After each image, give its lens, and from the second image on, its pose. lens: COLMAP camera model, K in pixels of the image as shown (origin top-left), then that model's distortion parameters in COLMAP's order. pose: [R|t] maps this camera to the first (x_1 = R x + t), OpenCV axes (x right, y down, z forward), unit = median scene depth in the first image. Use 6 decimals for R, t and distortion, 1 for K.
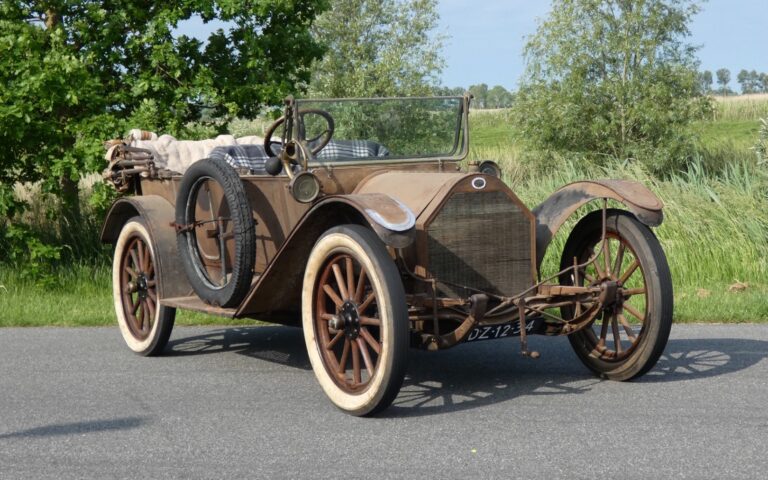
lens RADIAL K [[1043.5, 0, 386.6], [0, 1043.5, 241.0], [0, 0, 1]] dist [0.026127, 0.000000]
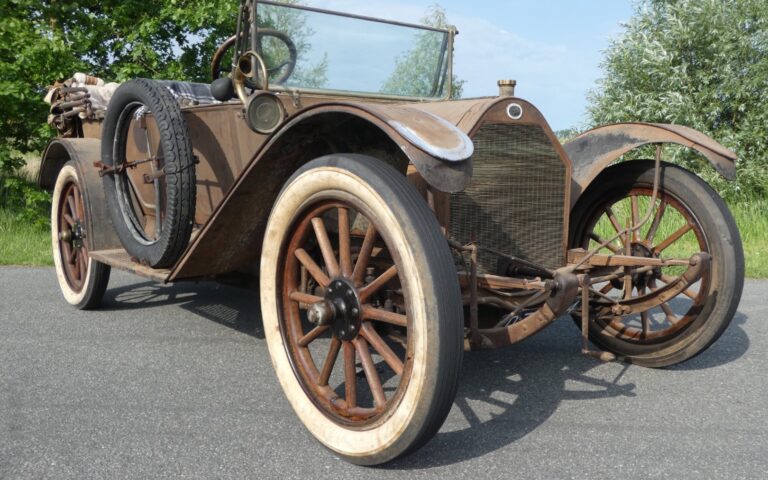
lens RADIAL K [[595.7, 0, 409.1], [0, 595.7, 234.3], [0, 0, 1]] dist [-0.035507, 0.008908]
pose [[0.981734, 0.021738, 0.189011, -0.046616], [-0.030929, 0.998471, 0.045812, 0.010276], [-0.187726, -0.050821, 0.980906, 0.473857]]
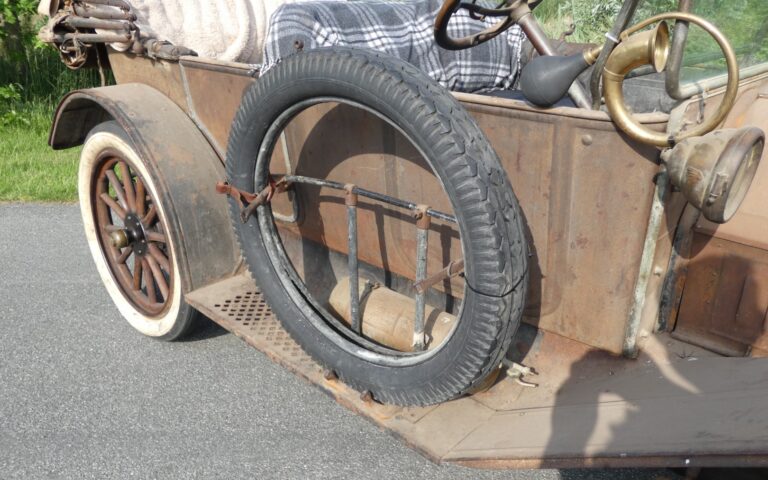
lens RADIAL K [[595.7, 0, 389.4], [0, 595.7, 241.3], [0, 0, 1]] dist [-0.035507, 0.008908]
pose [[0.971125, -0.057798, 0.231463, -0.189829], [-0.017351, 0.950528, 0.310154, -0.073129], [-0.237938, -0.305215, 0.922079, 0.716405]]
